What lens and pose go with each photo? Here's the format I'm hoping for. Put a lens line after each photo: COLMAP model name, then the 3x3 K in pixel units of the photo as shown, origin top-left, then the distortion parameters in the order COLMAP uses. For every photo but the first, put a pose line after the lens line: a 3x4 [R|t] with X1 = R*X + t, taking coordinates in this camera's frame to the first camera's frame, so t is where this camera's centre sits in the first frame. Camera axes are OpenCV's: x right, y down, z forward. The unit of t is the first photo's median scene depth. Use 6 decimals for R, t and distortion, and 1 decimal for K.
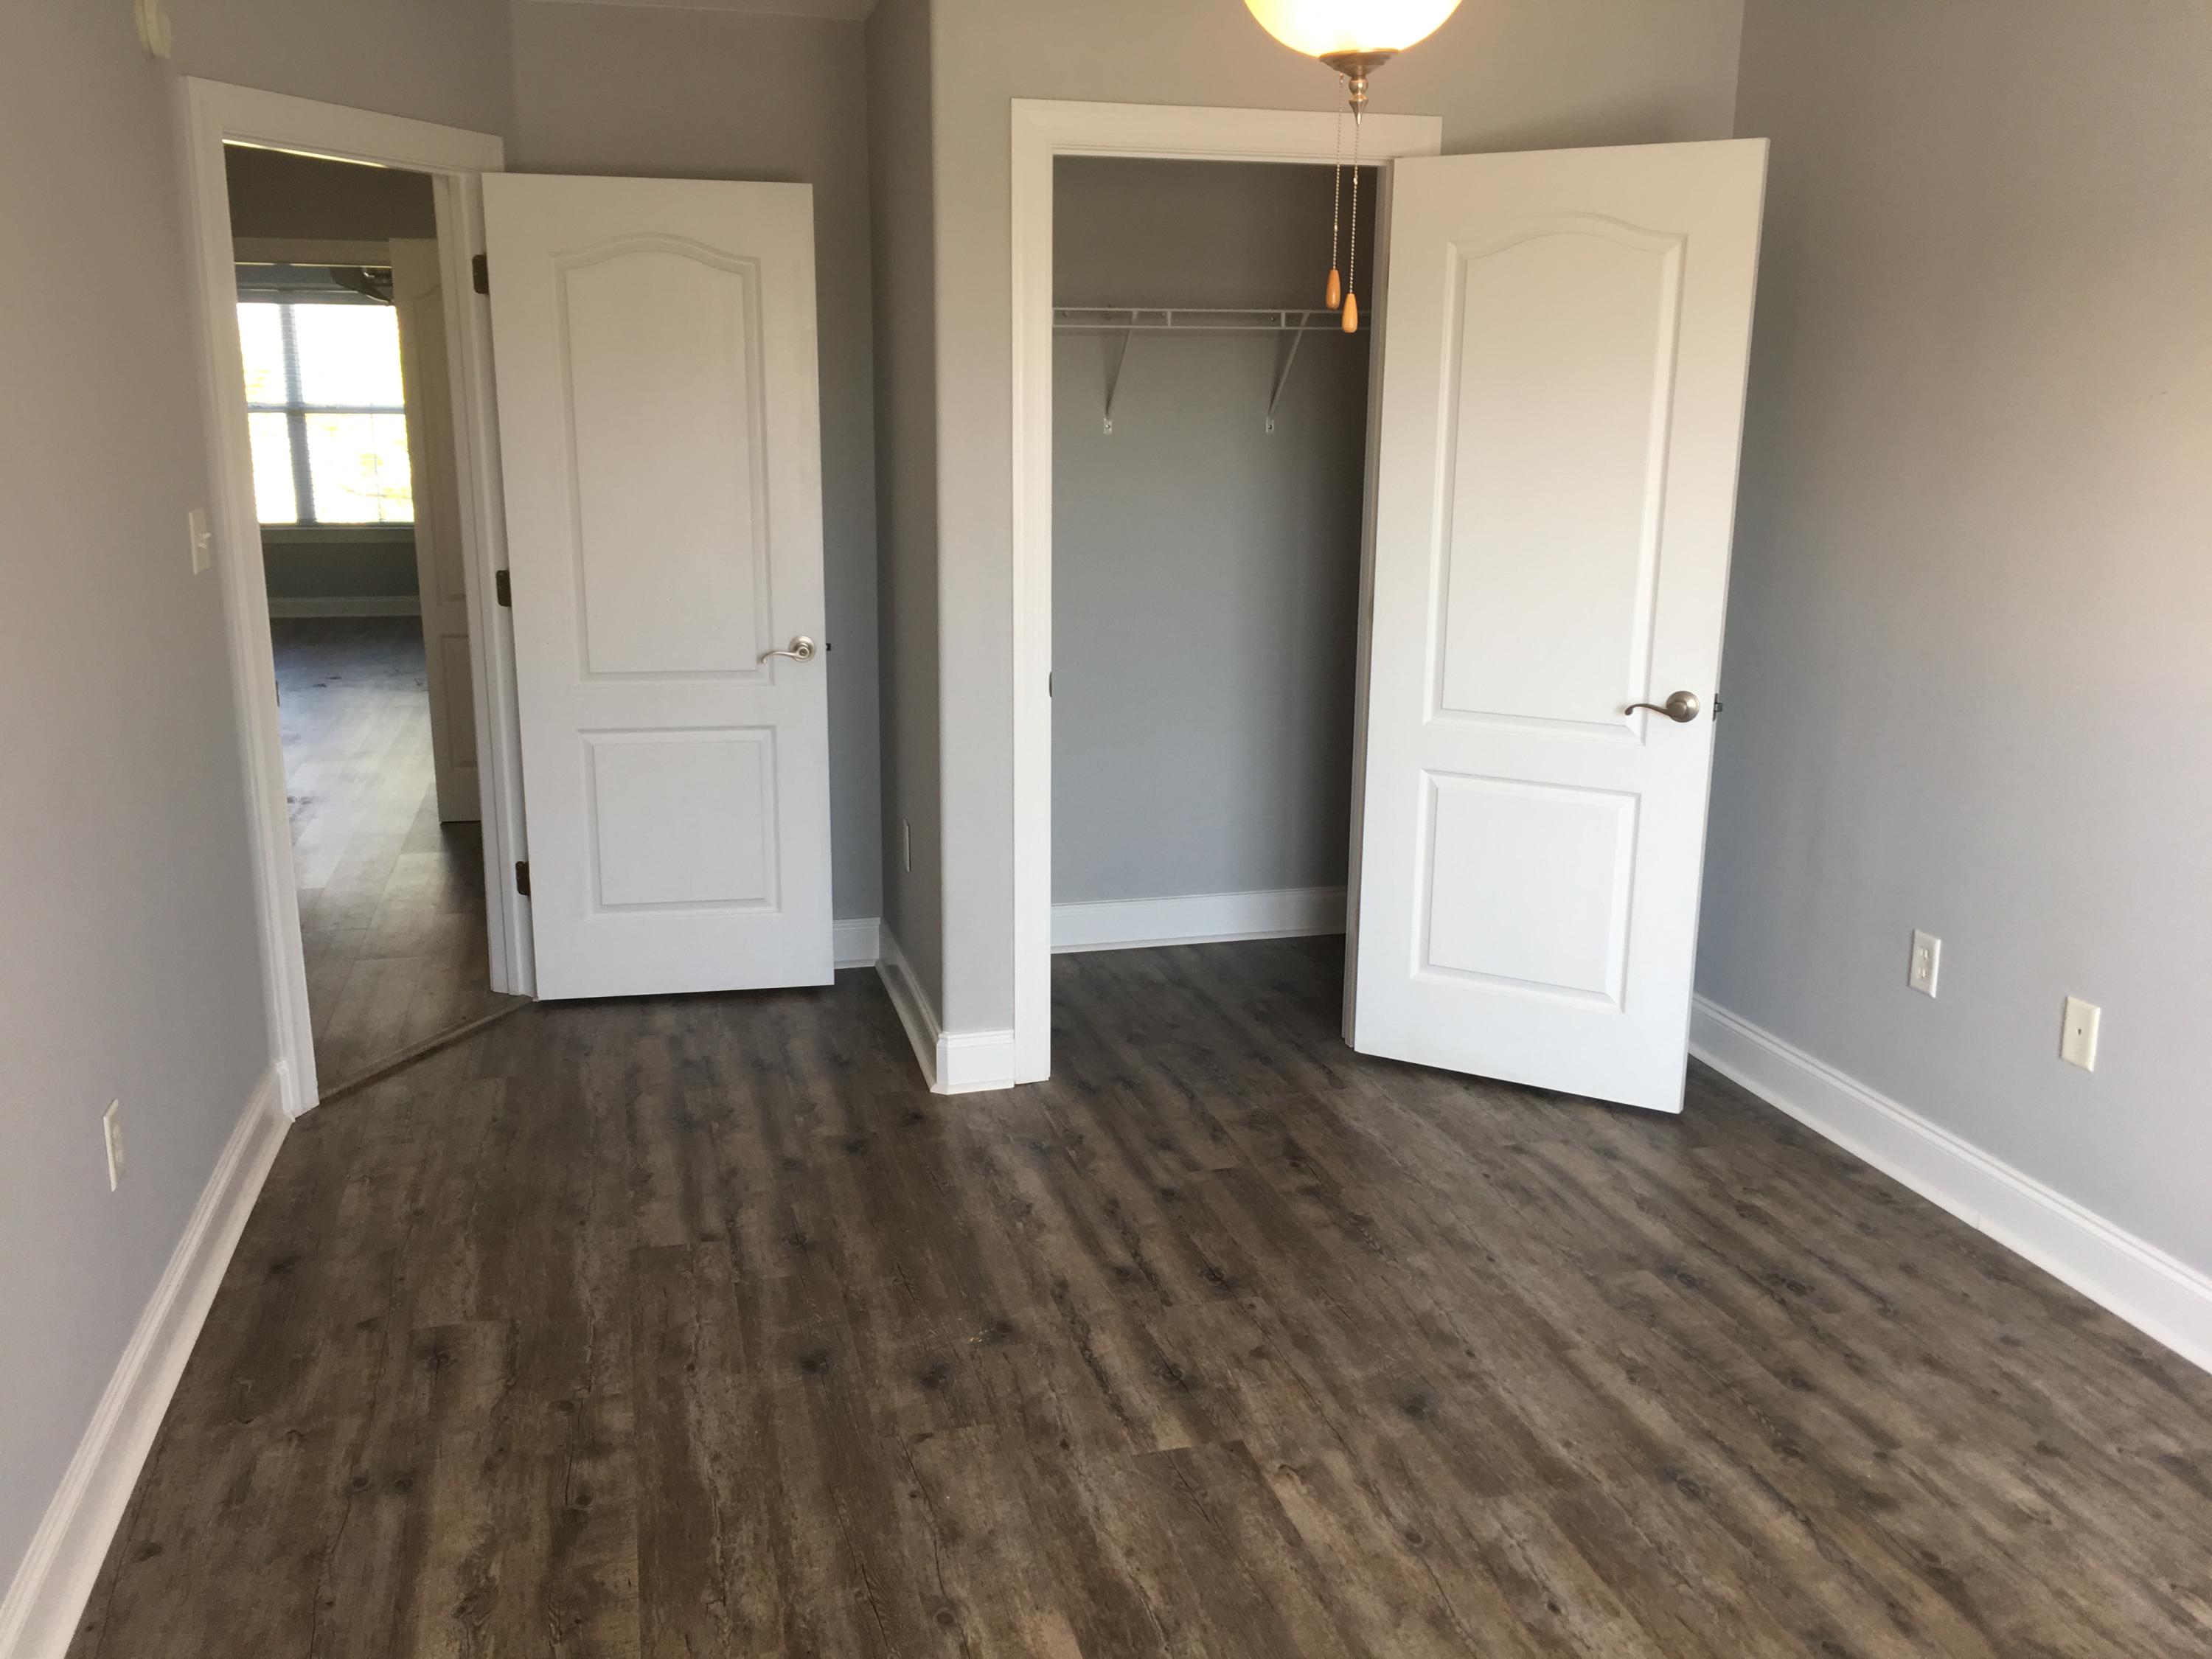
lens RADIAL K [[1851.3, 0, 1100.4], [0, 1851.3, 834.4], [0, 0, 1]] dist [0.010291, 0.001471]
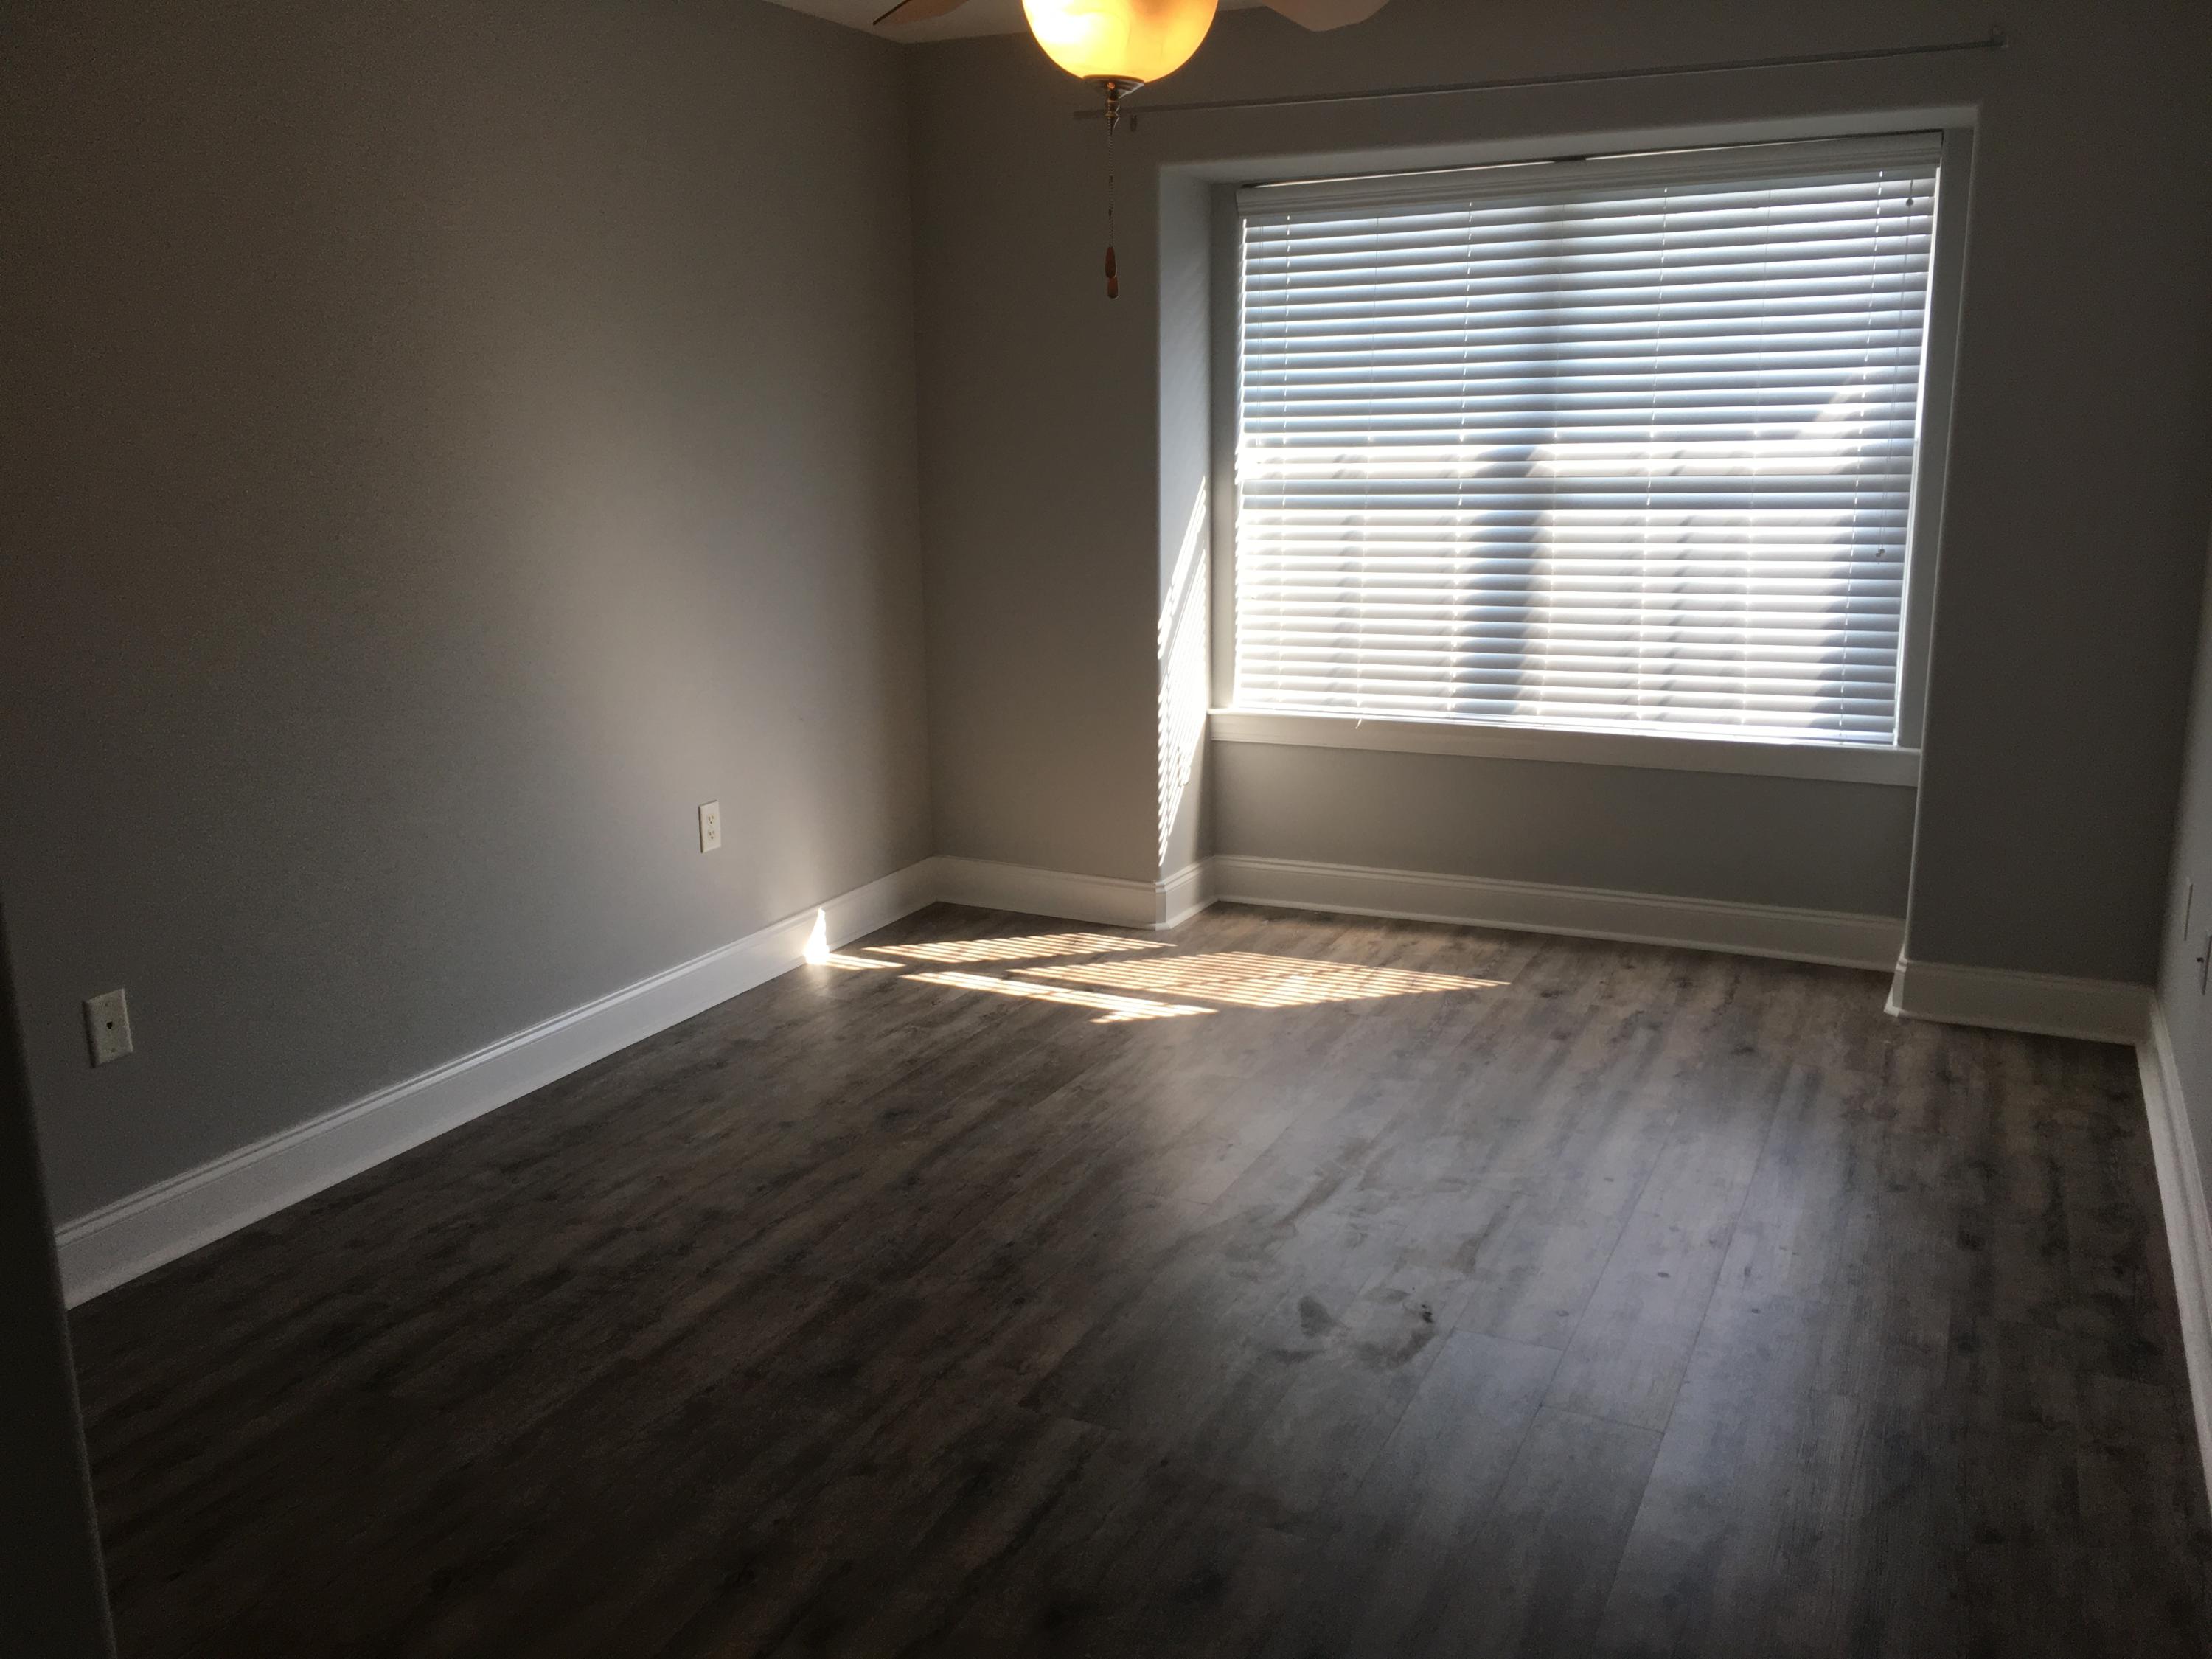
lens RADIAL K [[1851.3, 0, 1099.0], [0, 1851.3, 827.4], [0, 0, 1]] dist [0.010291, 0.001471]
pose [[-0.765595, -0.141034, 0.627673, -0.500380], [0.155592, 0.906115, 0.393379, -0.314237], [-0.624224, 0.398830, -0.671773, 1.413347]]
